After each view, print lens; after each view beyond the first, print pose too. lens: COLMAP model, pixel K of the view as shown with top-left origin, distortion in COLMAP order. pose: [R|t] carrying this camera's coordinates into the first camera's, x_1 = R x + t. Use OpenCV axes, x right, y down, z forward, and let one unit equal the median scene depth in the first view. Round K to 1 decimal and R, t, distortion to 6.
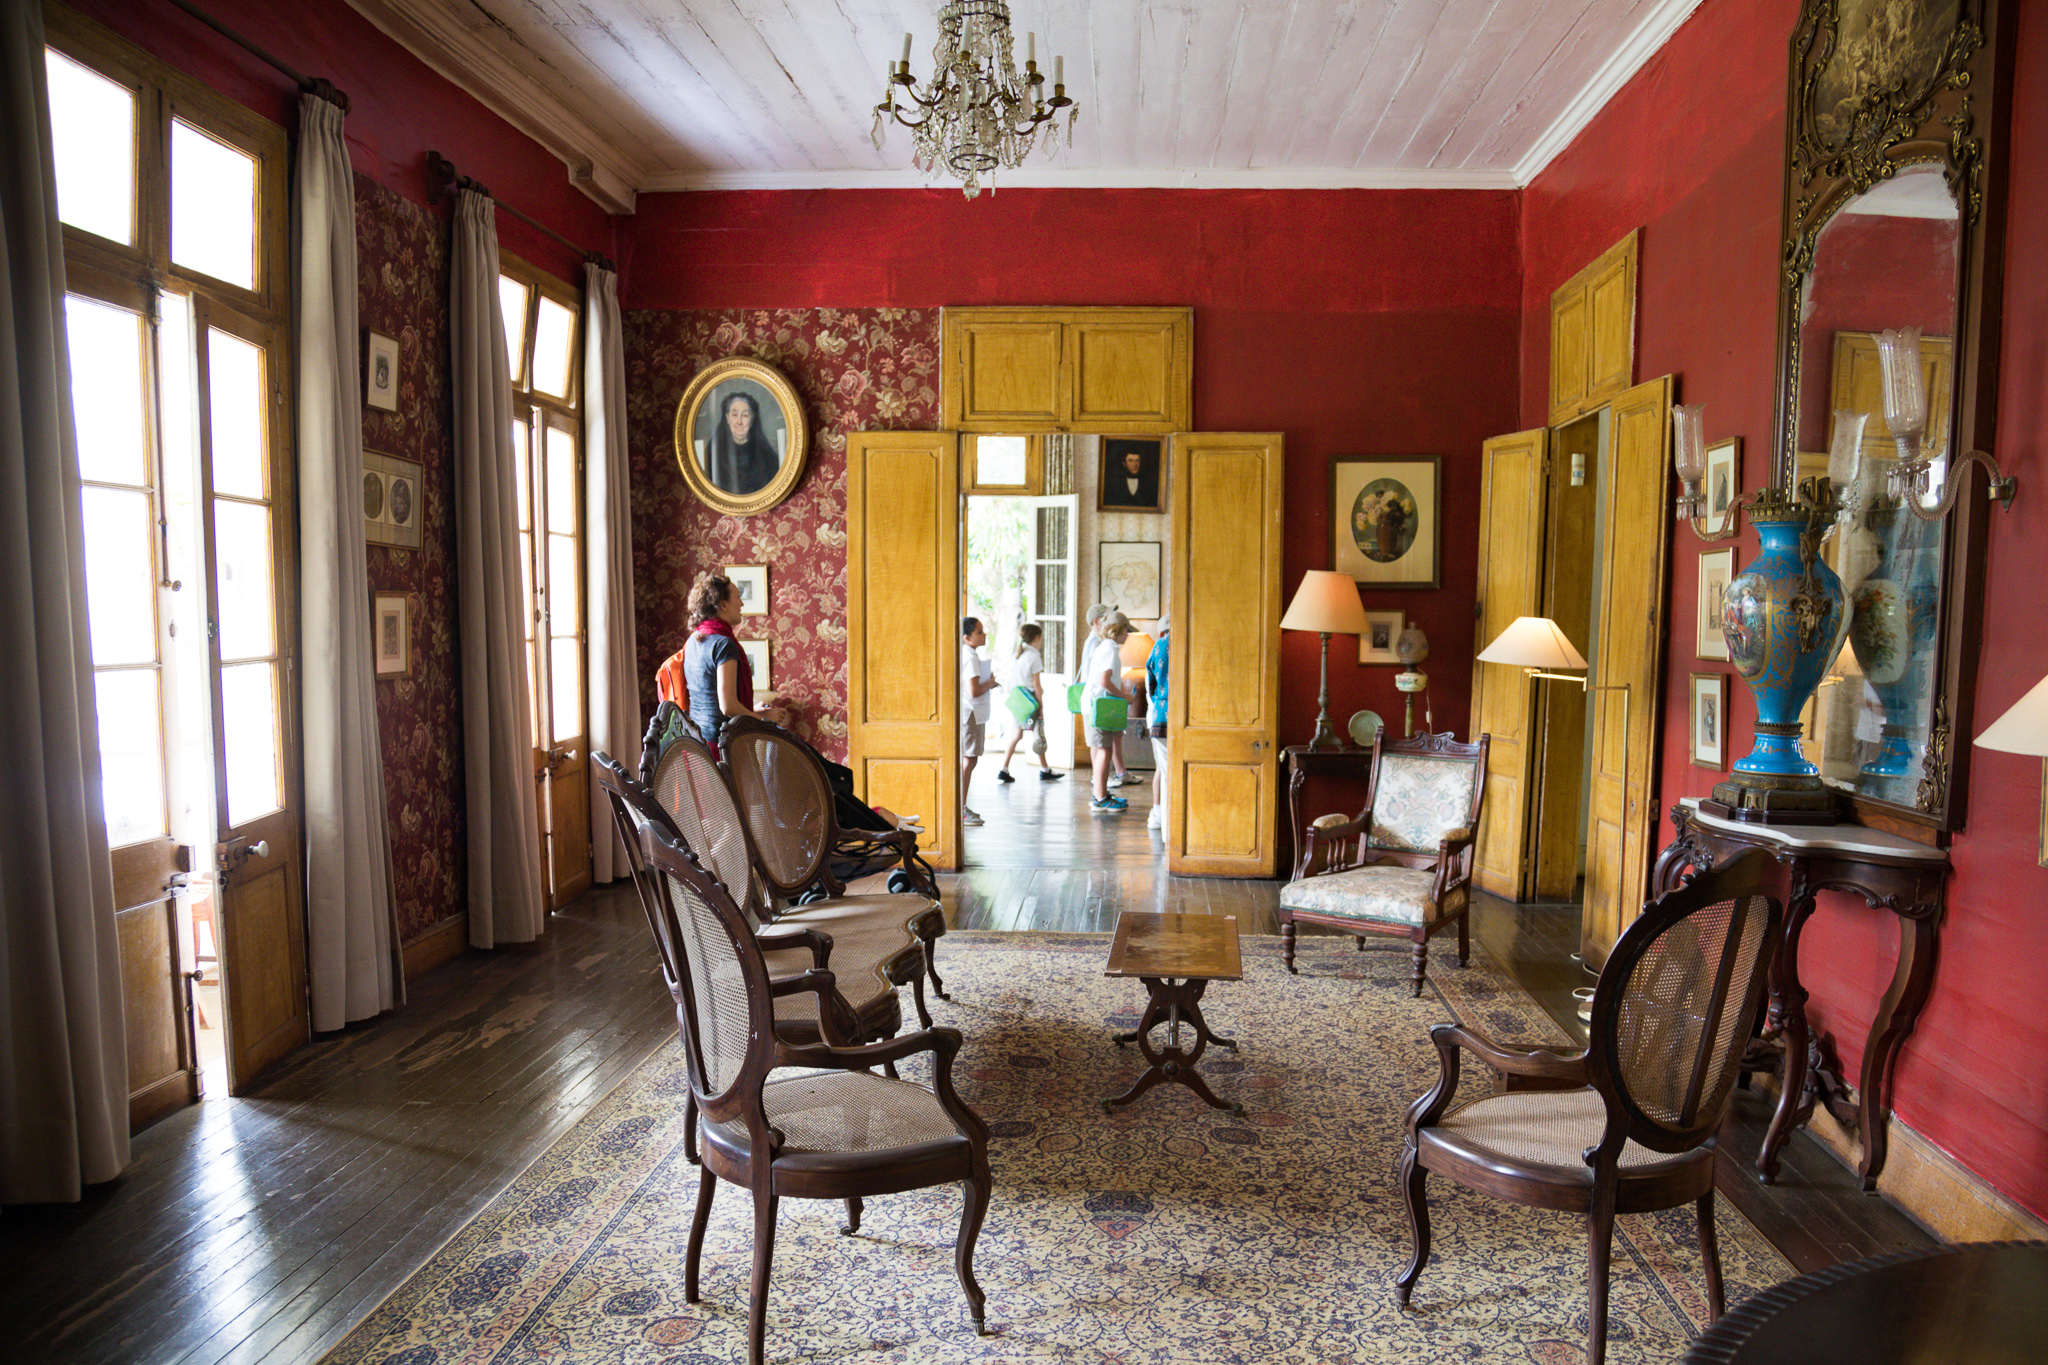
lens RADIAL K [[1375.0, 0, 1102.8], [0, 1375.0, 736.6], [0, 0, 1]] dist [-0.098146, 0.042725]
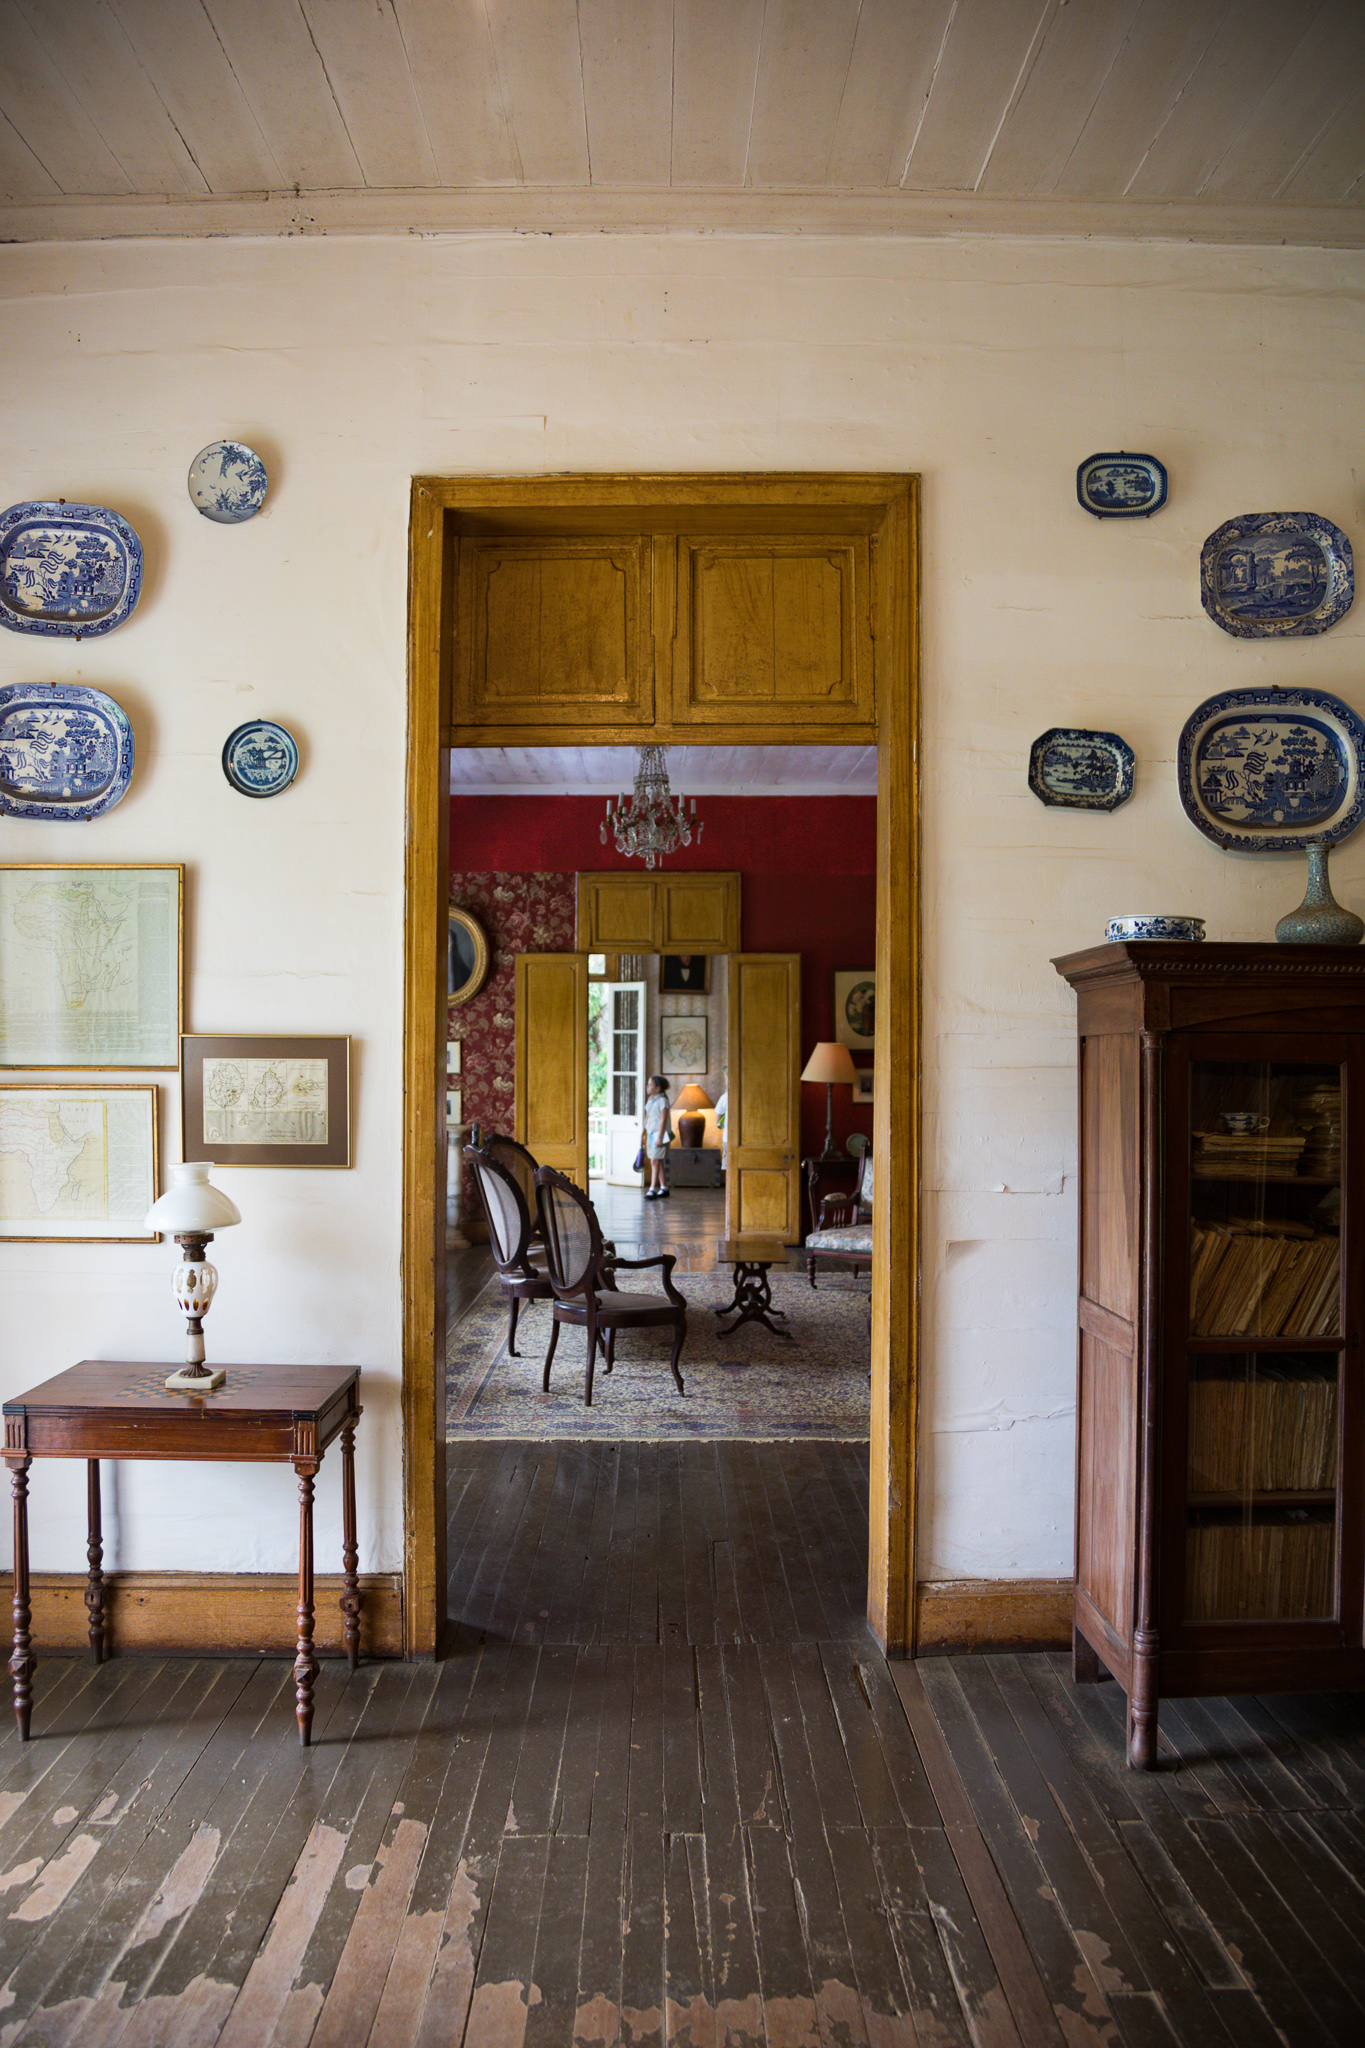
lens RADIAL K [[1375.0, 0, 683.8], [0, 1375.0, 1042.2], [0, 0, 1]] dist [-0.098146, 0.042725]
pose [[0.998603, -0.006561, 0.052429, -0.079977], [0.012073, 0.994343, -0.105525, 0.038520], [-0.051440, 0.106010, 0.993034, -0.515114]]
